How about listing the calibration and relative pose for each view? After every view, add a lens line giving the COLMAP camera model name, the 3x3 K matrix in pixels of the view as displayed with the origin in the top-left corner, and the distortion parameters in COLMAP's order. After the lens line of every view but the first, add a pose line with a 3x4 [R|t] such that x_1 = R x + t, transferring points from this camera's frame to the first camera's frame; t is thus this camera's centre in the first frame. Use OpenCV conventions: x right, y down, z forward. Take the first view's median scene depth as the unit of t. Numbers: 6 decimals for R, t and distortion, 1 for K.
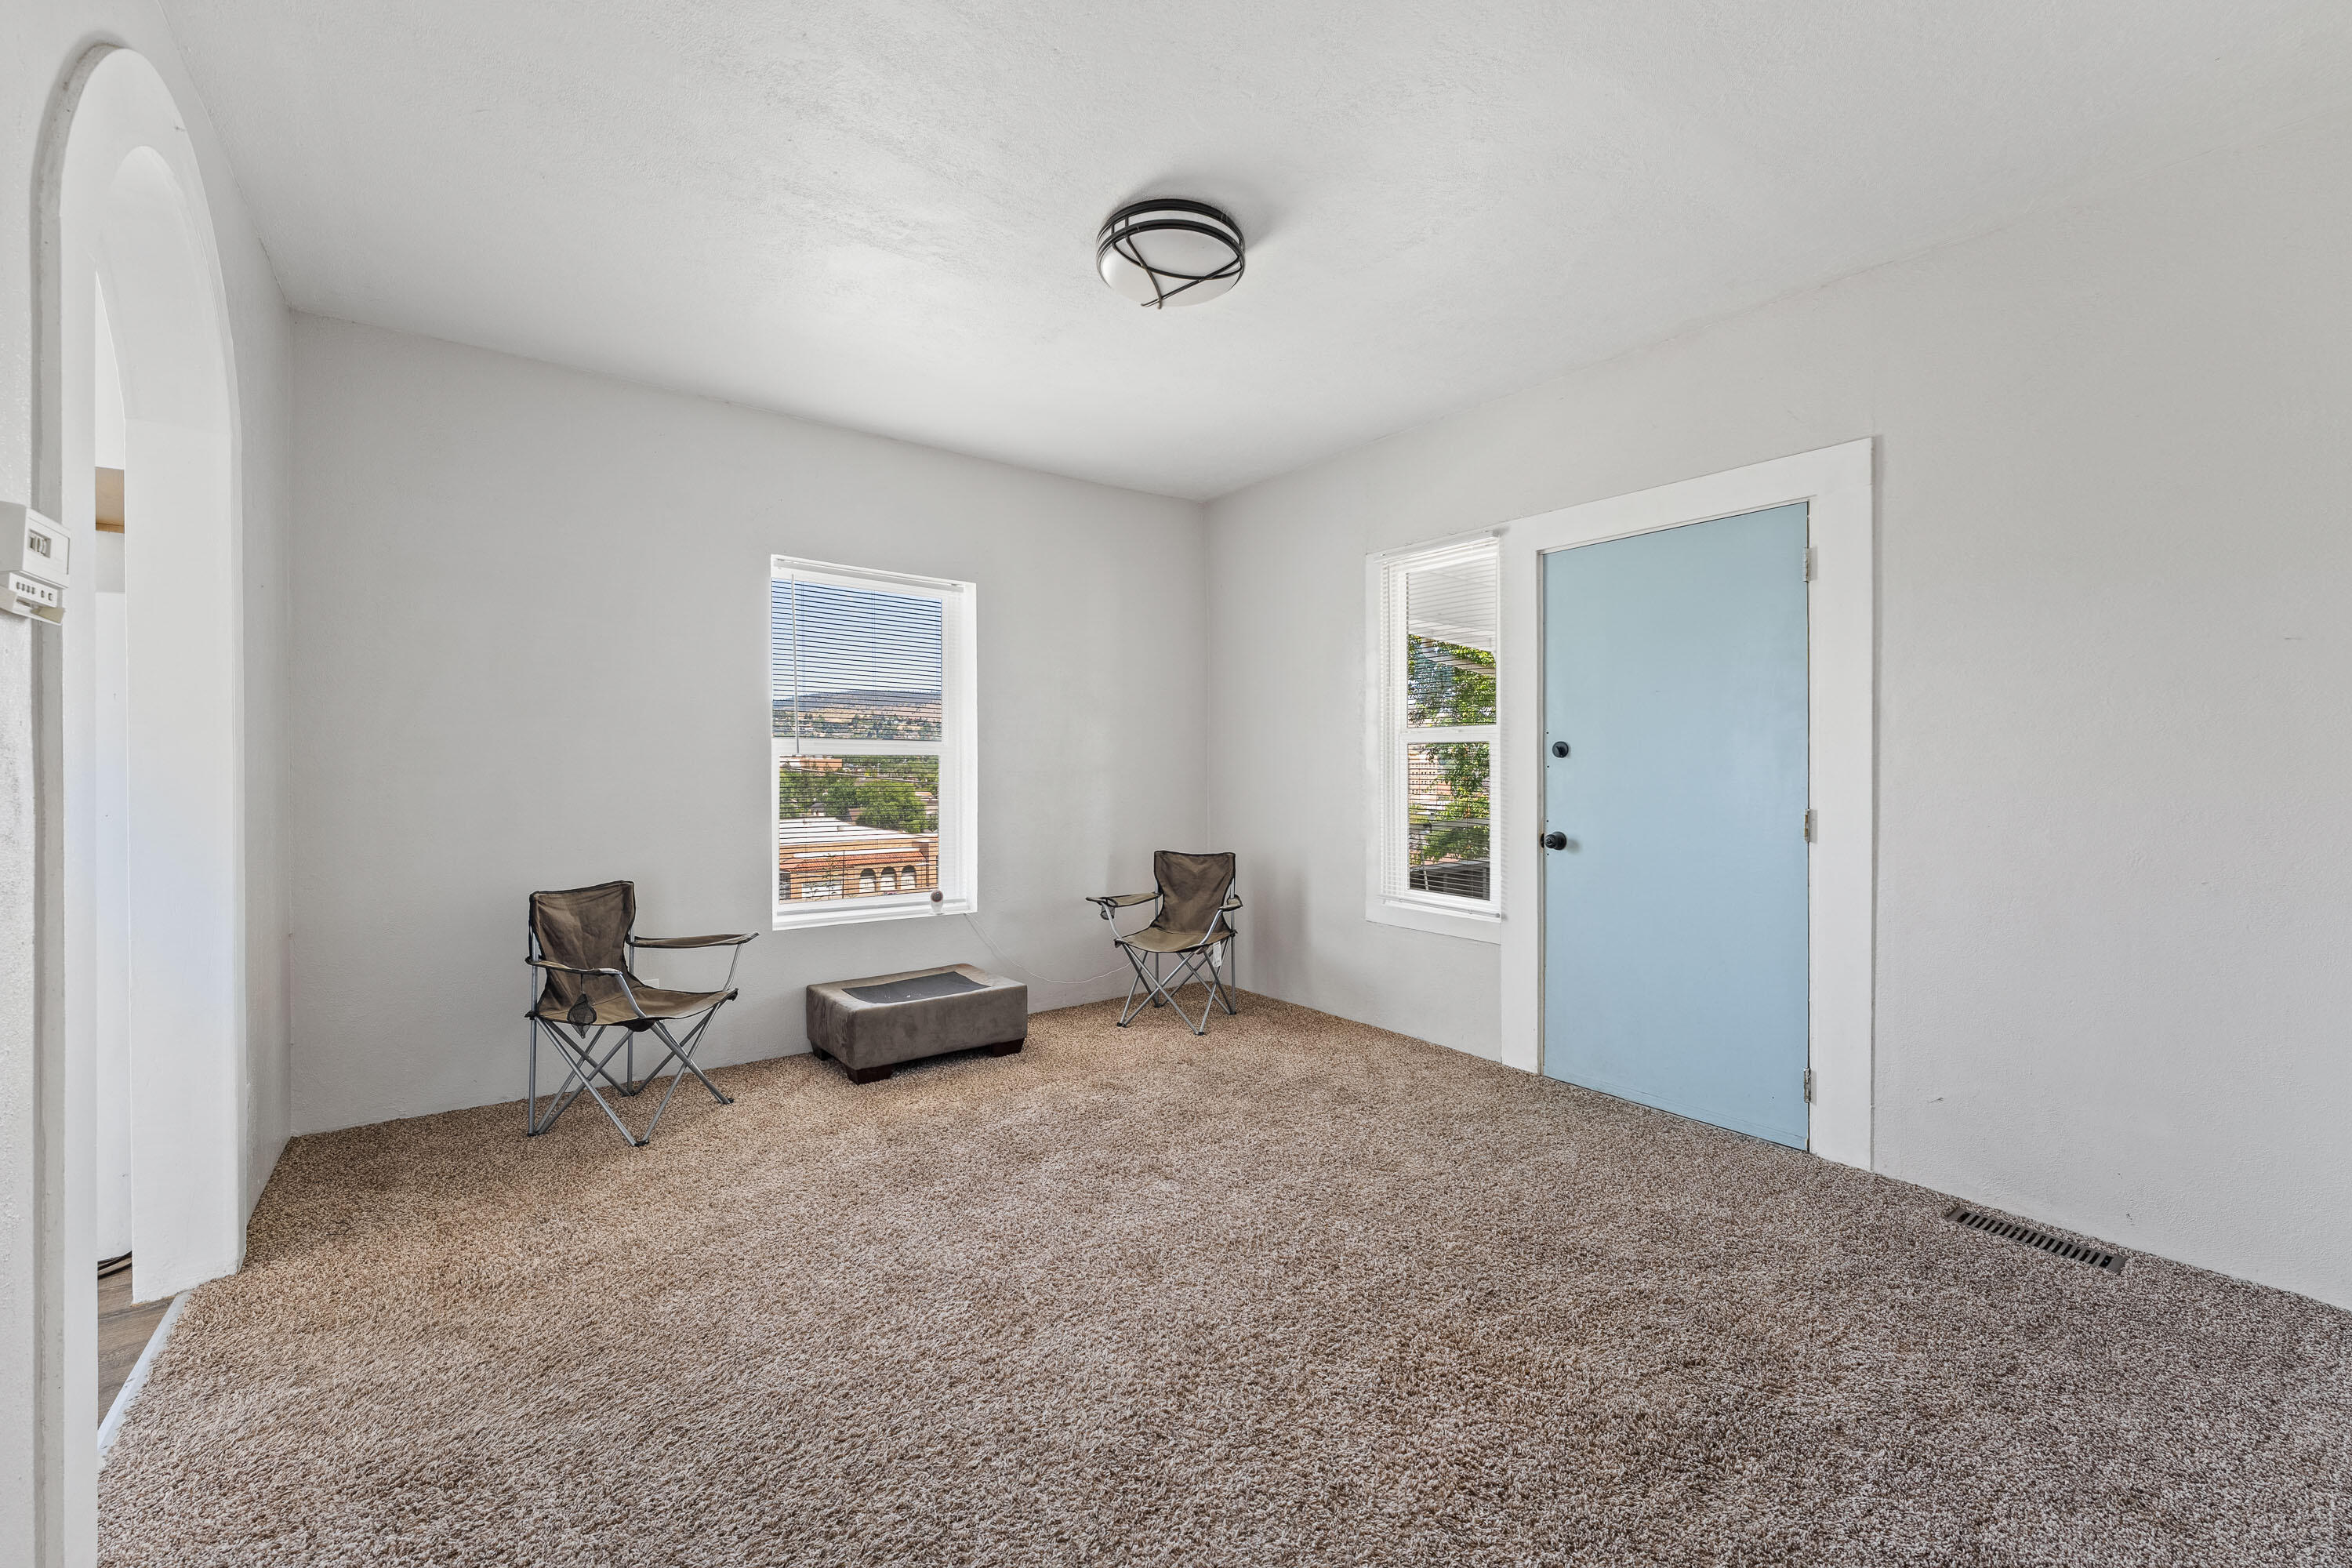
lens RADIAL K [[944.4, 0, 1177.1], [0, 944.4, 768.9], [0, 0, 1]] dist [0.001318, 0.000099]
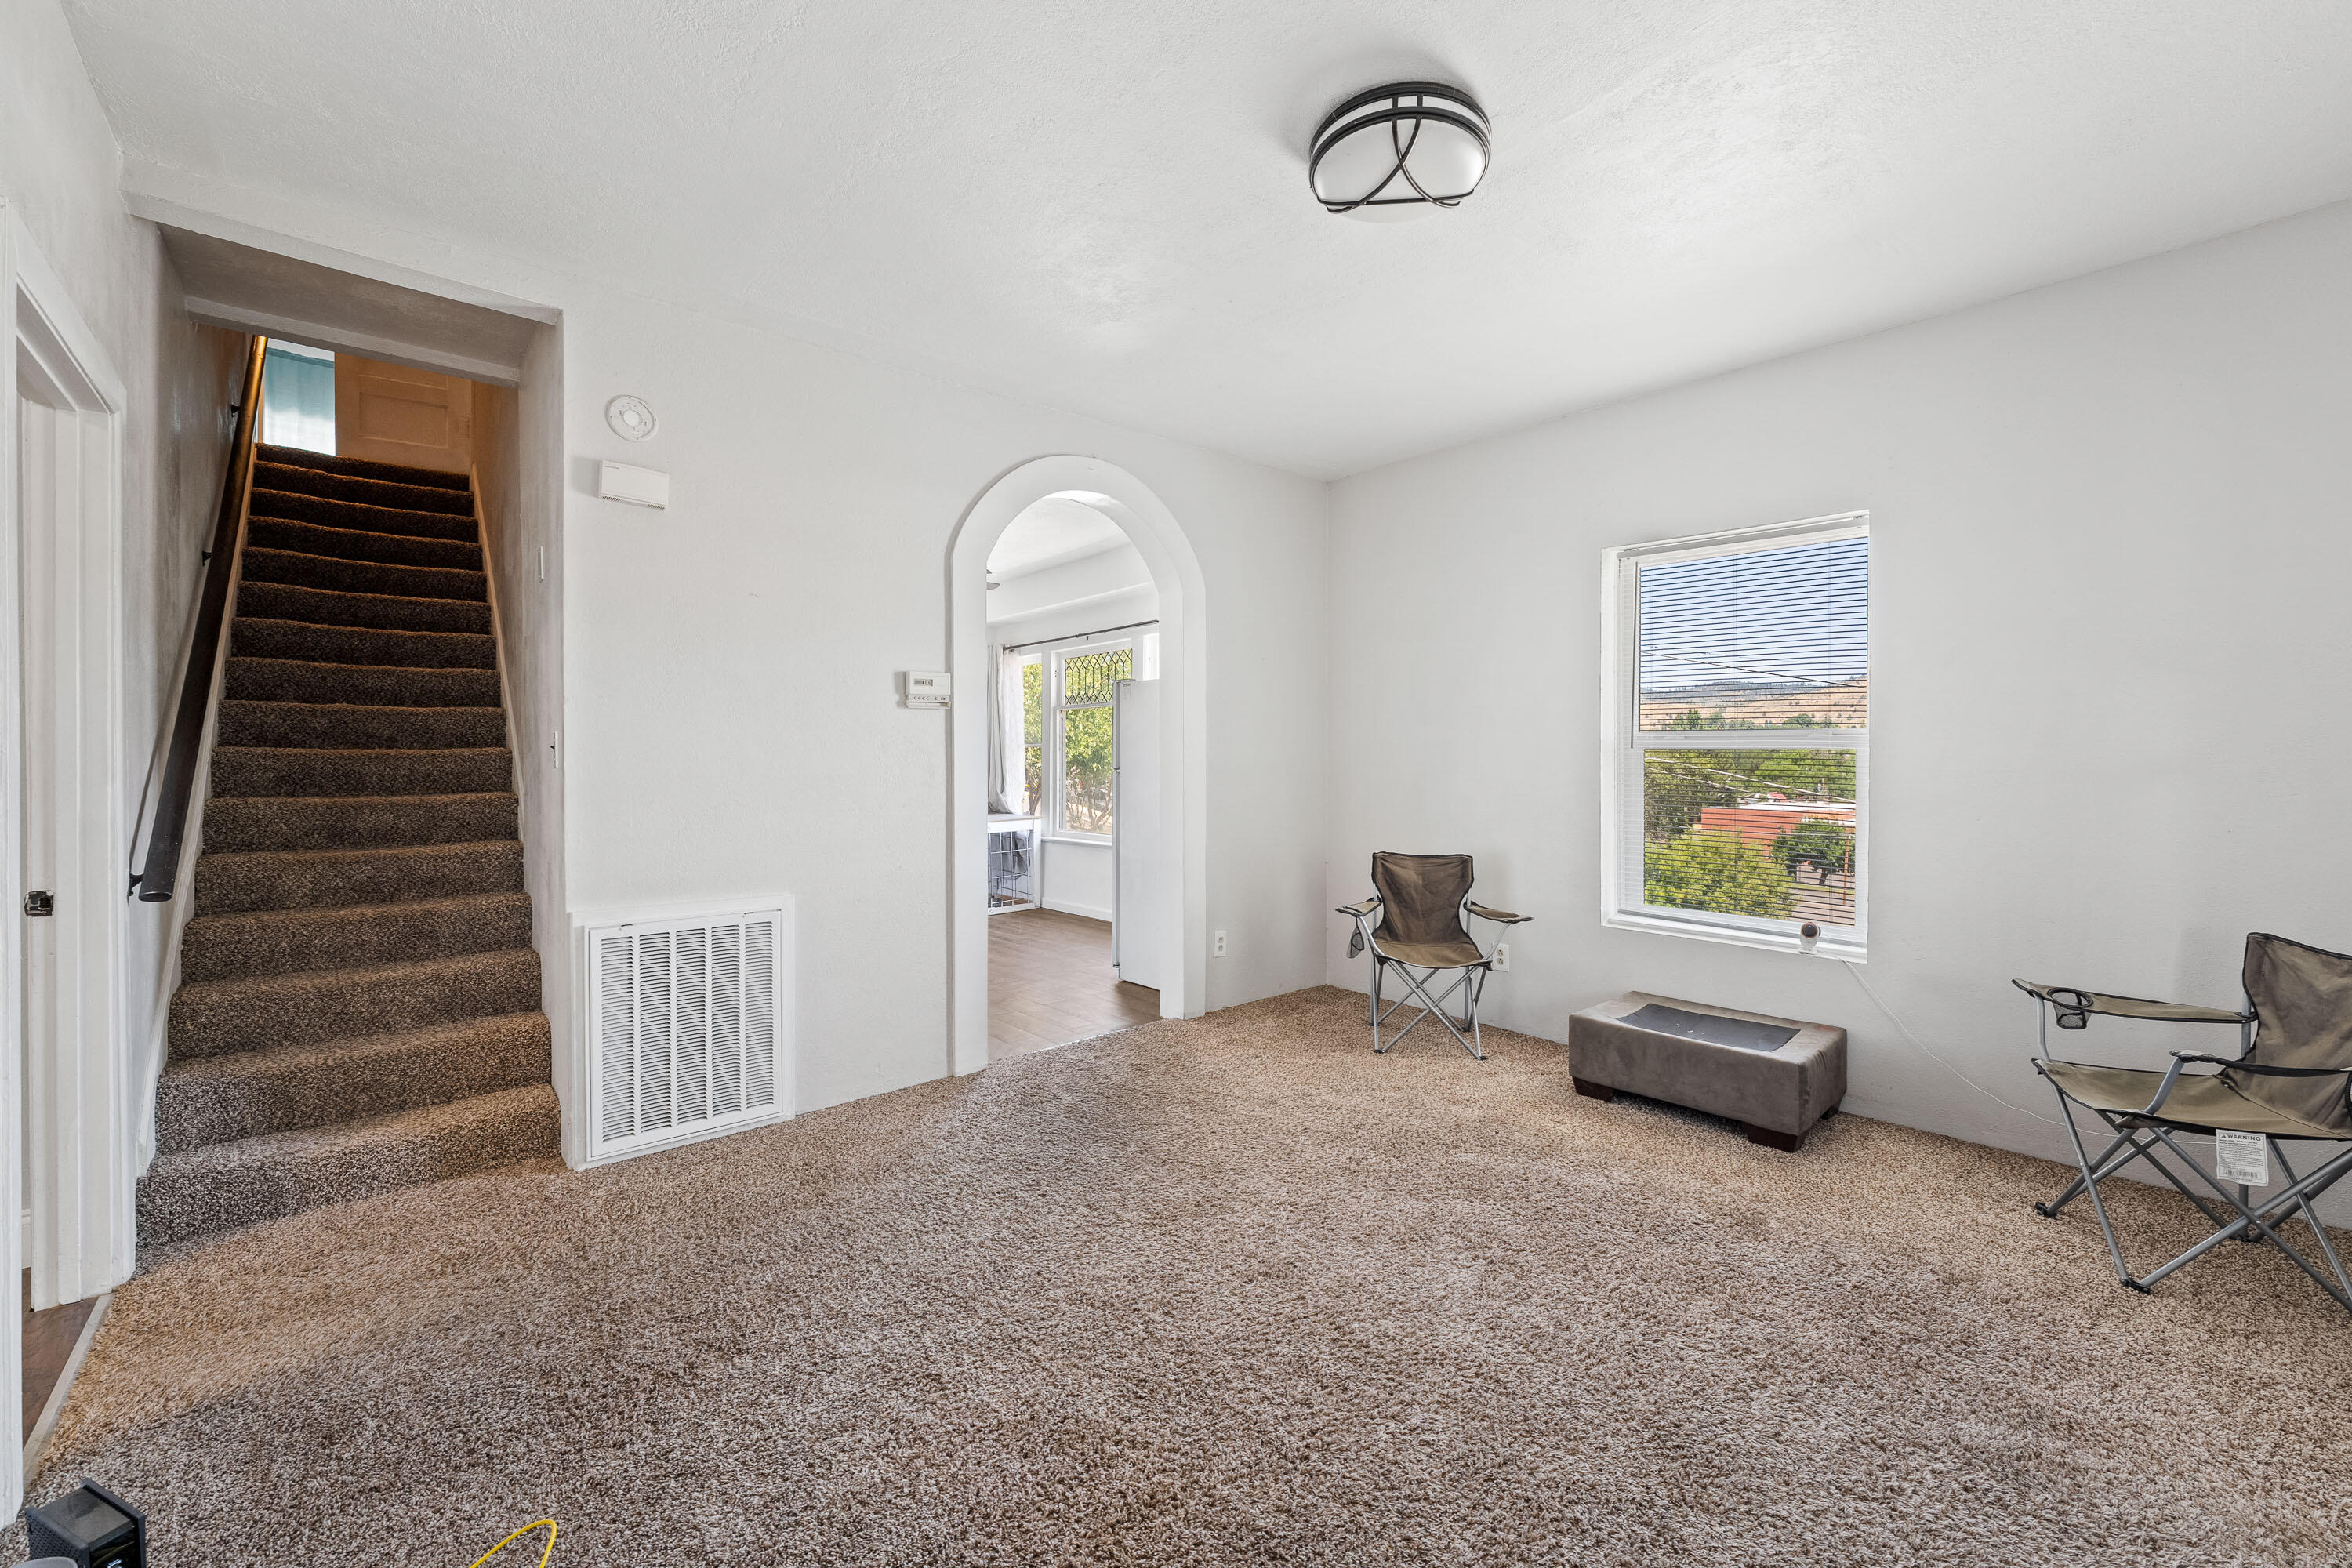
lens RADIAL K [[944.4, 0, 1175.9], [0, 944.4, 773.3], [0, 0, 1]] dist [0.001318, 0.000099]
pose [[0.074397, 0.015657, -0.997106, 0.599352], [-0.006119, 0.999865, 0.015244, -0.002770], [0.997210, 0.004968, 0.074483, 0.535384]]
